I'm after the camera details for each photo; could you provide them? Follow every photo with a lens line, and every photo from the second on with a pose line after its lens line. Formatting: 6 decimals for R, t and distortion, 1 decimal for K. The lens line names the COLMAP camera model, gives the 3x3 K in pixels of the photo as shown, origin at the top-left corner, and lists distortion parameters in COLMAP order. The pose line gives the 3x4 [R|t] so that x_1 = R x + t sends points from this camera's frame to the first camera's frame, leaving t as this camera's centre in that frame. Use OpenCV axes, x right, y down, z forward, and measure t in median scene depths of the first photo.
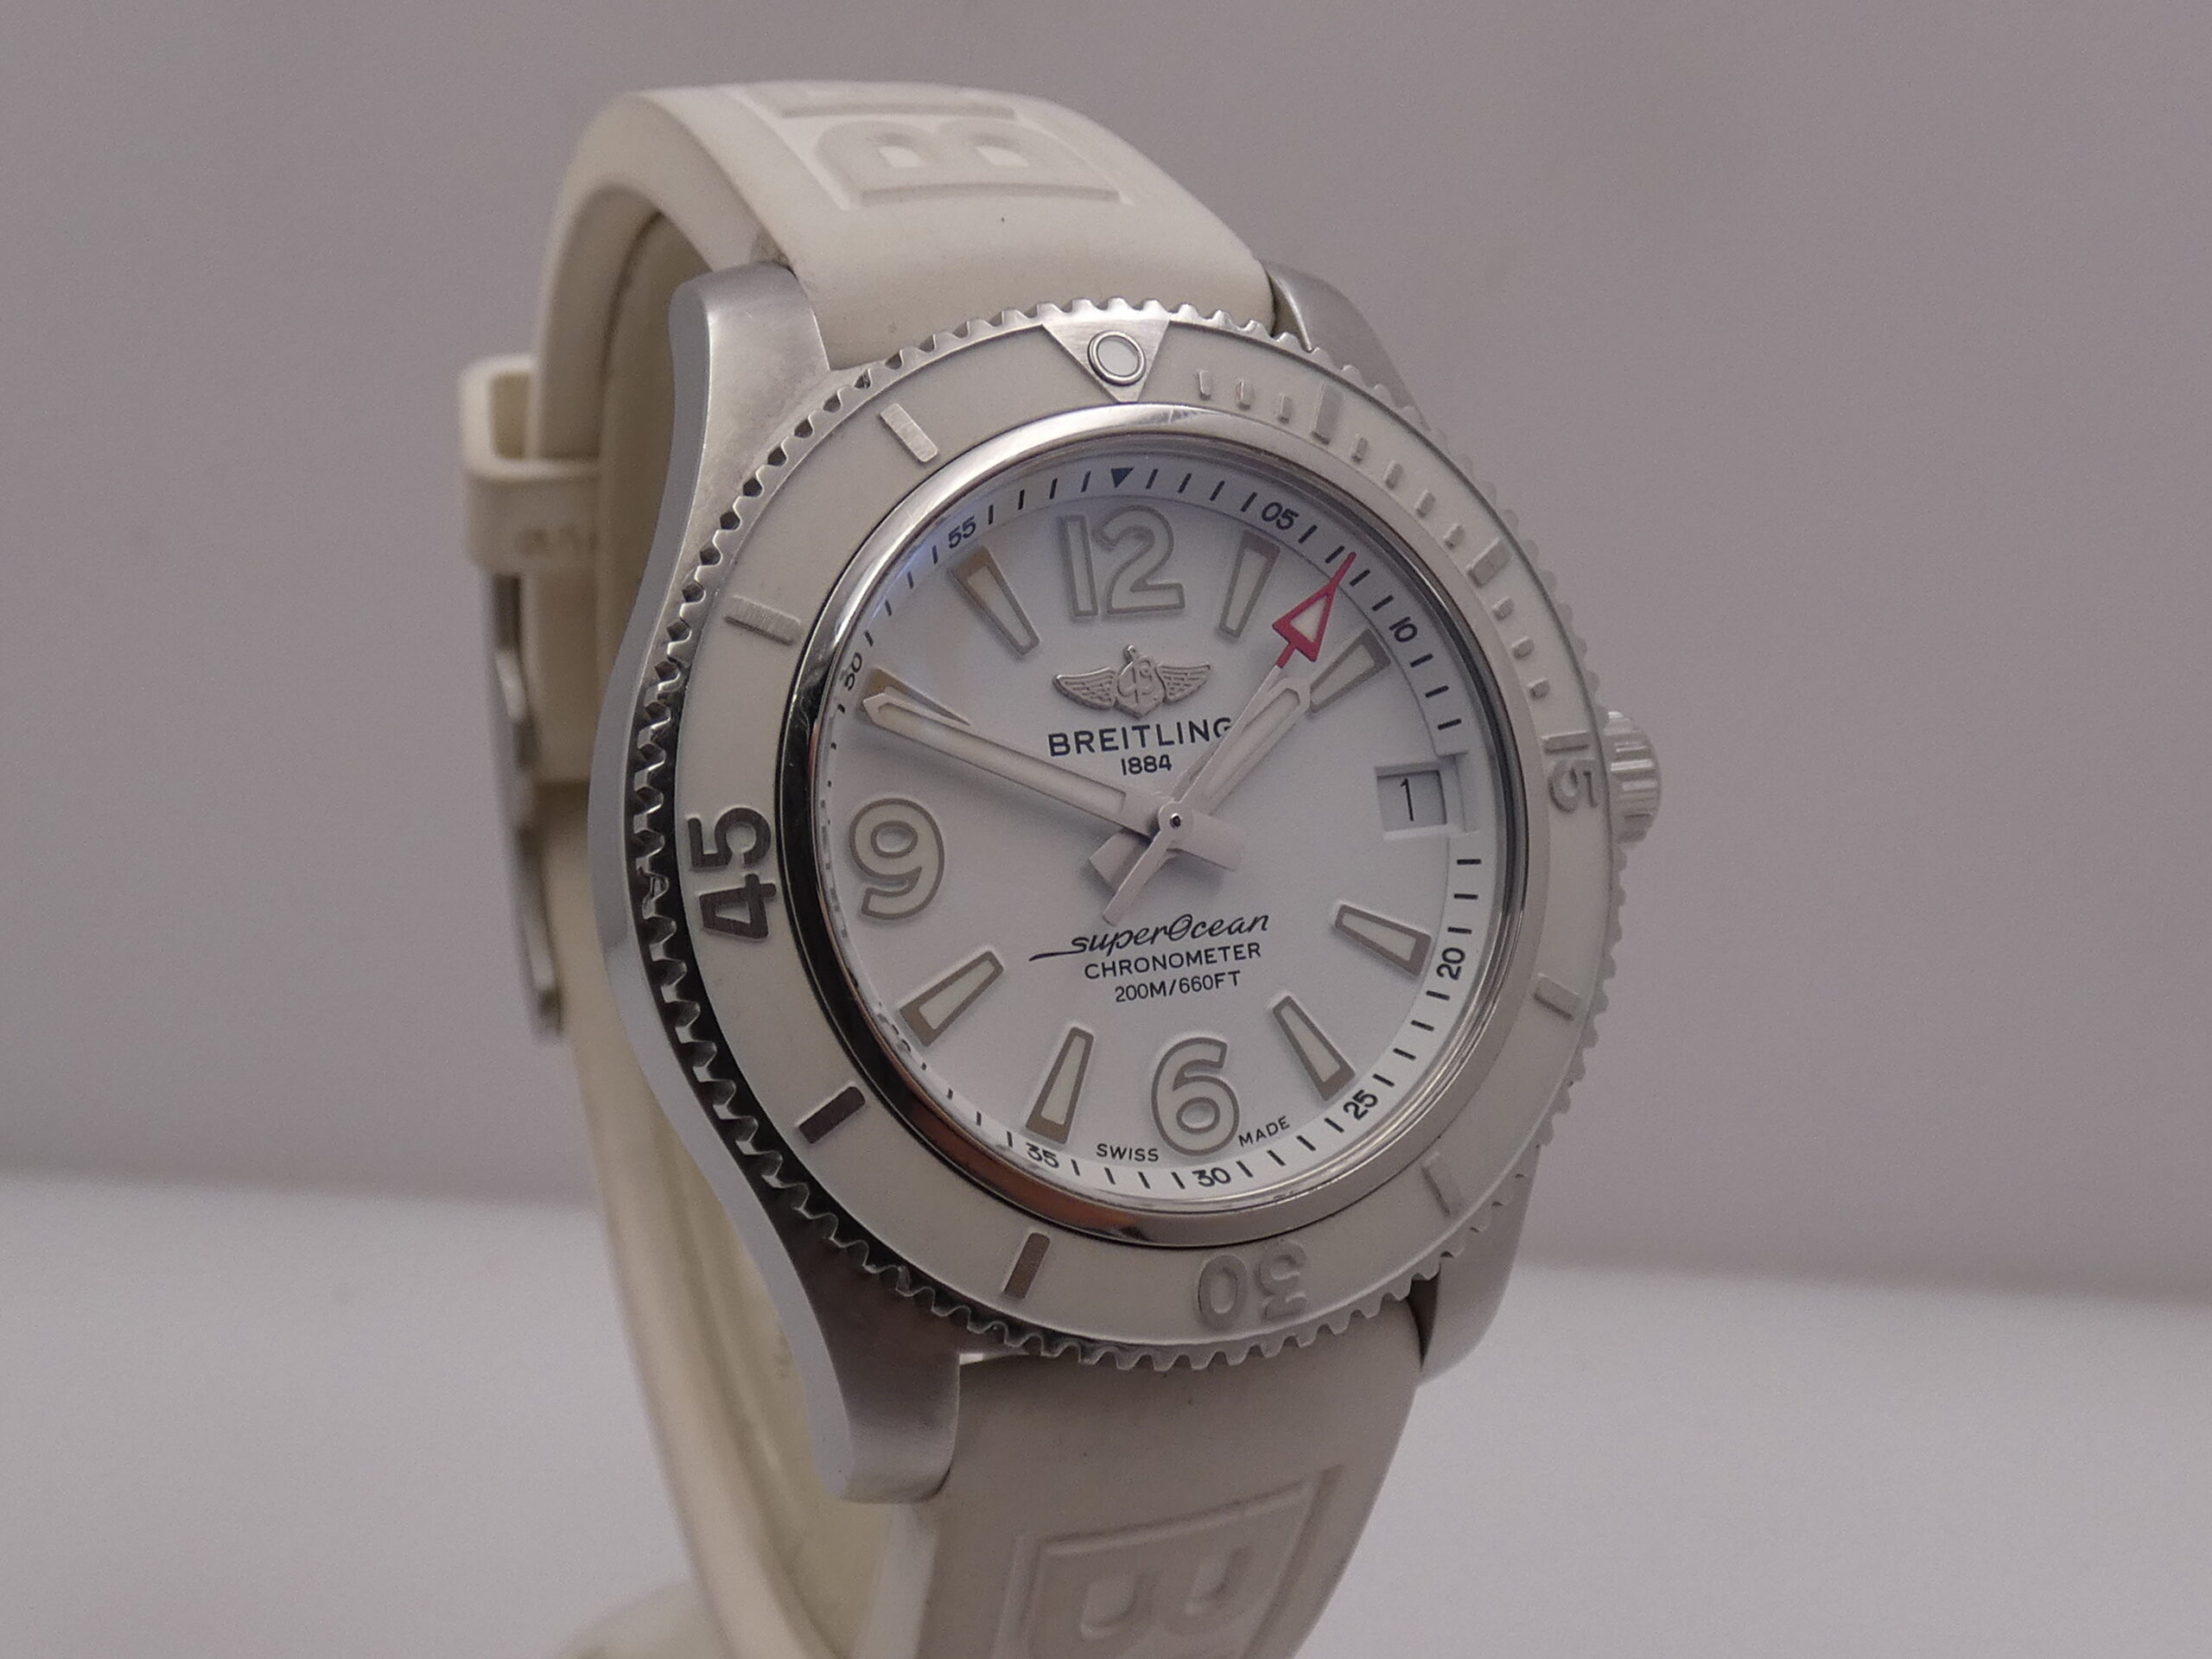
lens RADIAL K [[2649.9, 0, 1112.2], [0, 2649.9, 838.3], [0, 0, 1]] dist [-0.003292, -0.011565]
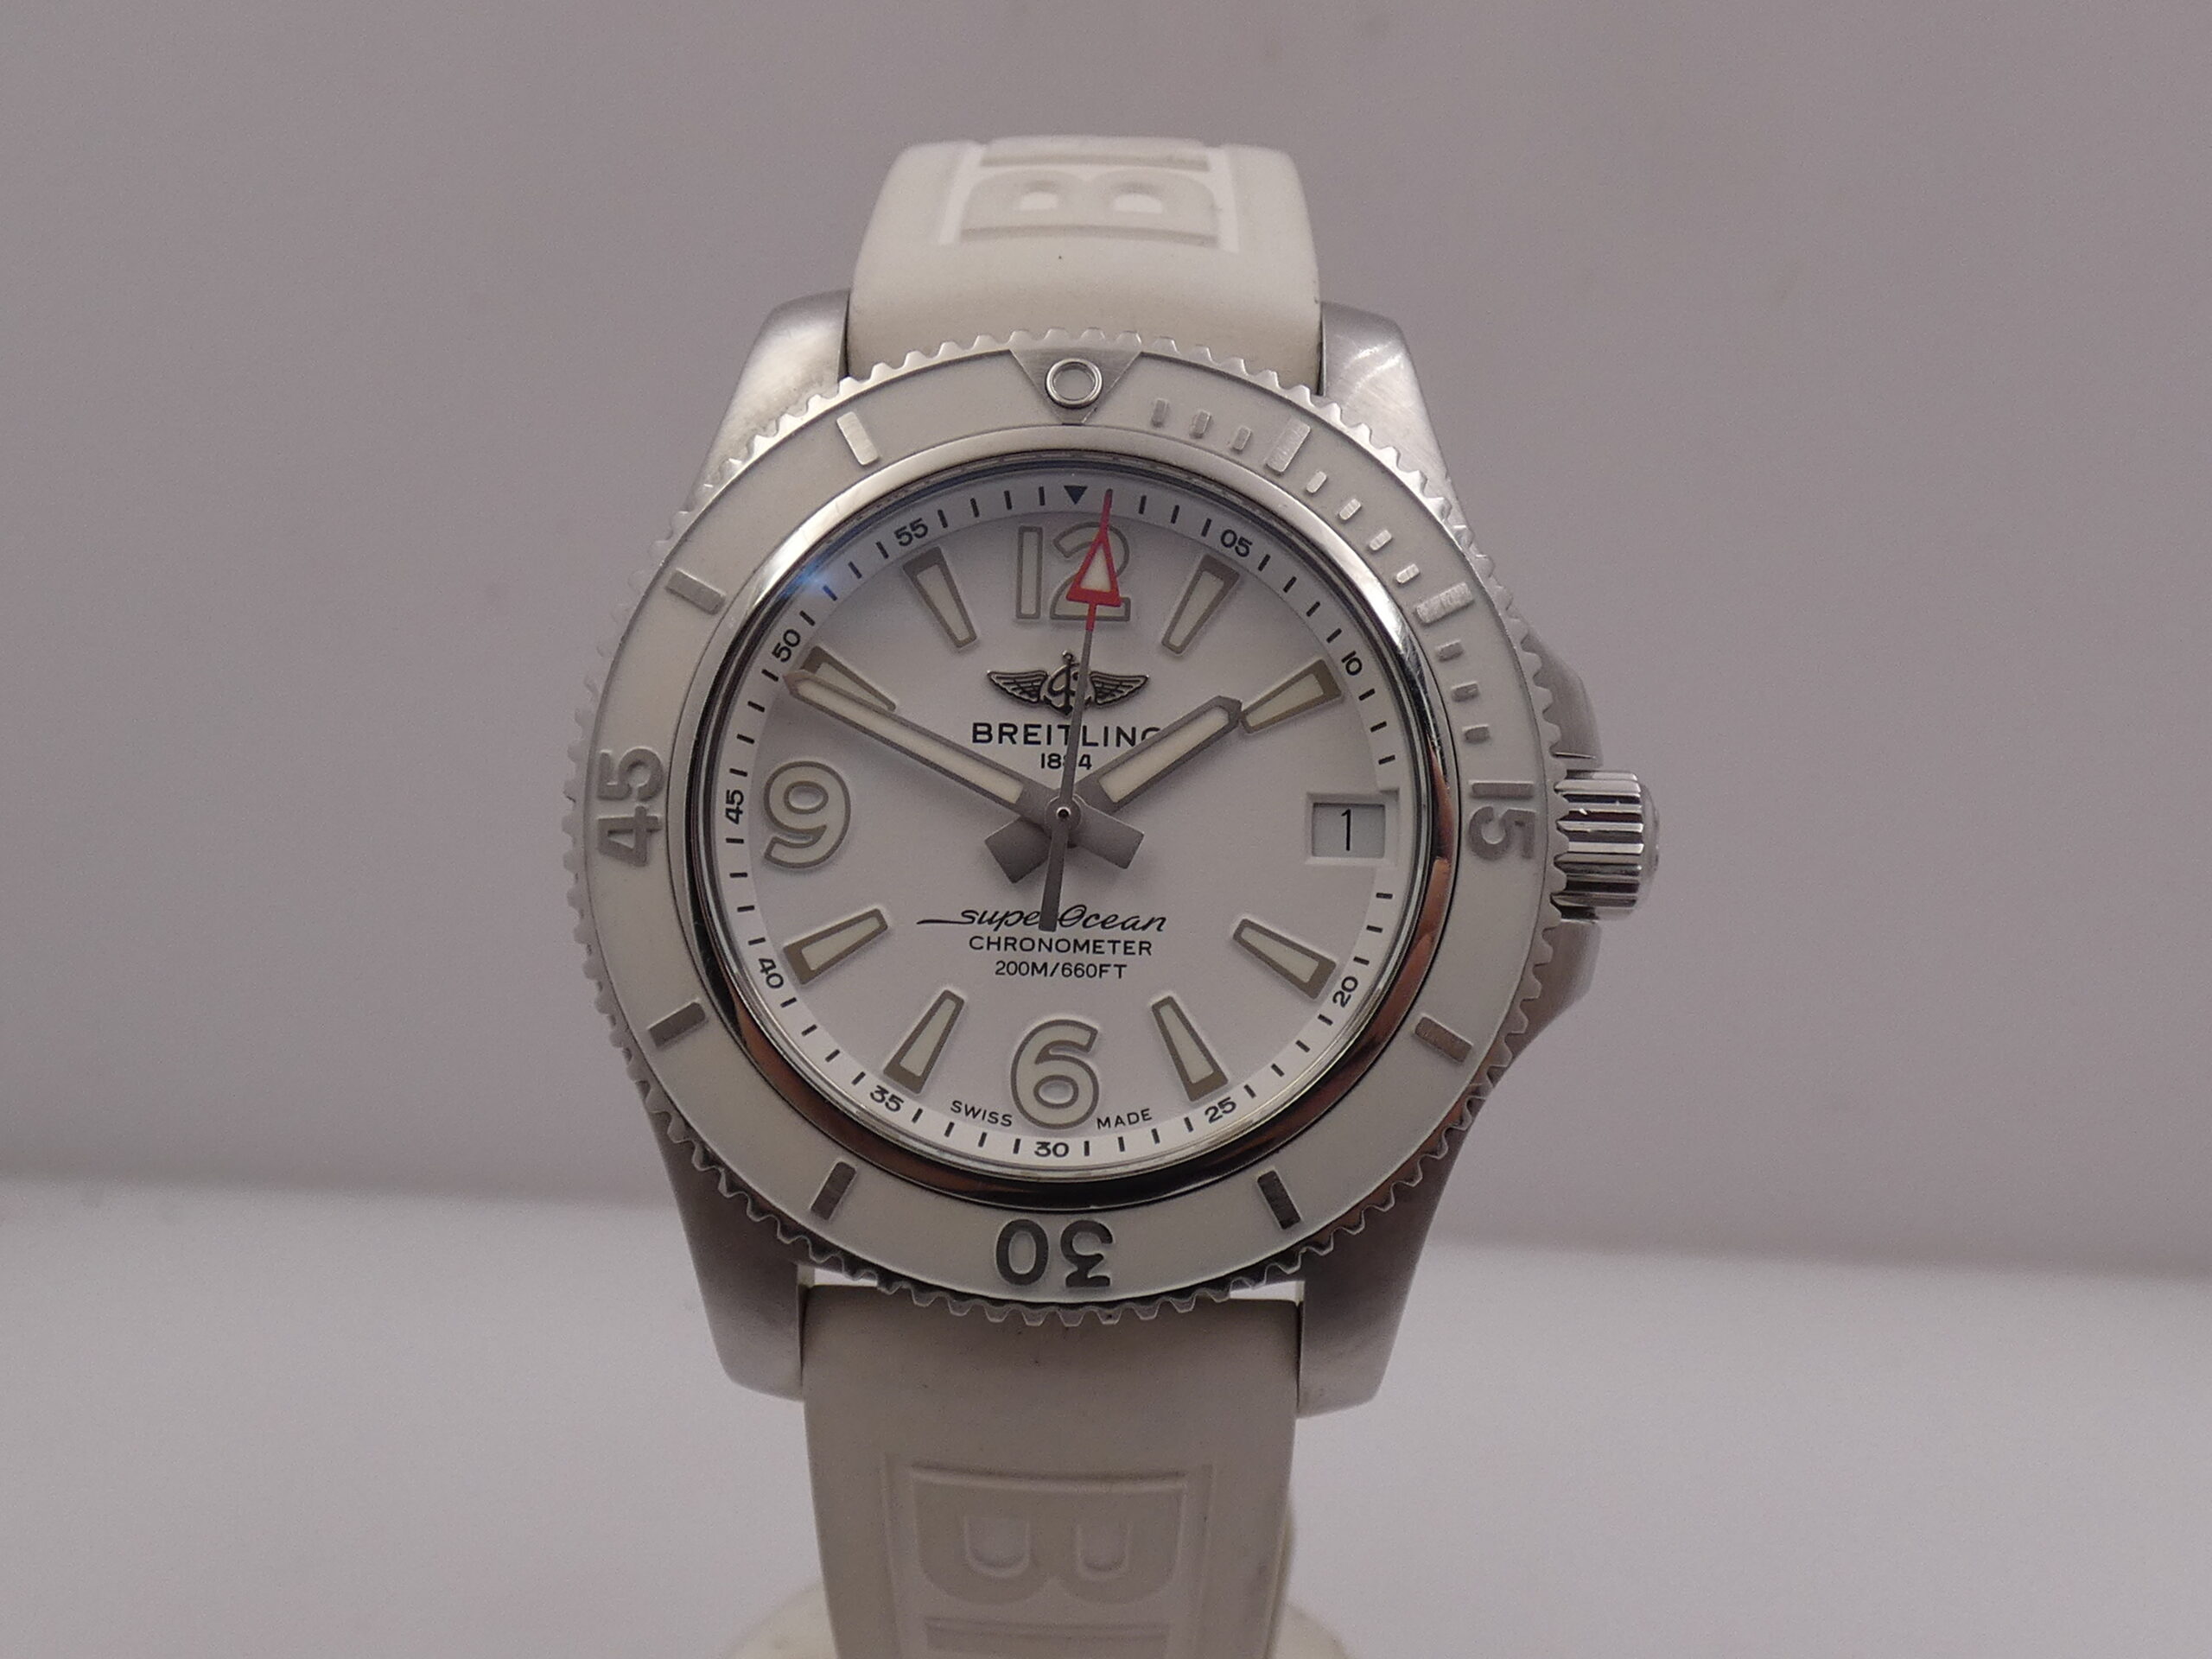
lens RADIAL K [[2649.9, 0, 1112.2], [0, 2649.9, 838.3], [0, 0, 1]] dist [-0.003292, -0.011565]
pose [[0.897853, 0.116805, -0.424520, 0.490393], [-0.129657, 0.991558, -0.001398, 0.002091], [0.420773, 0.056297, 0.905417, 0.038014]]
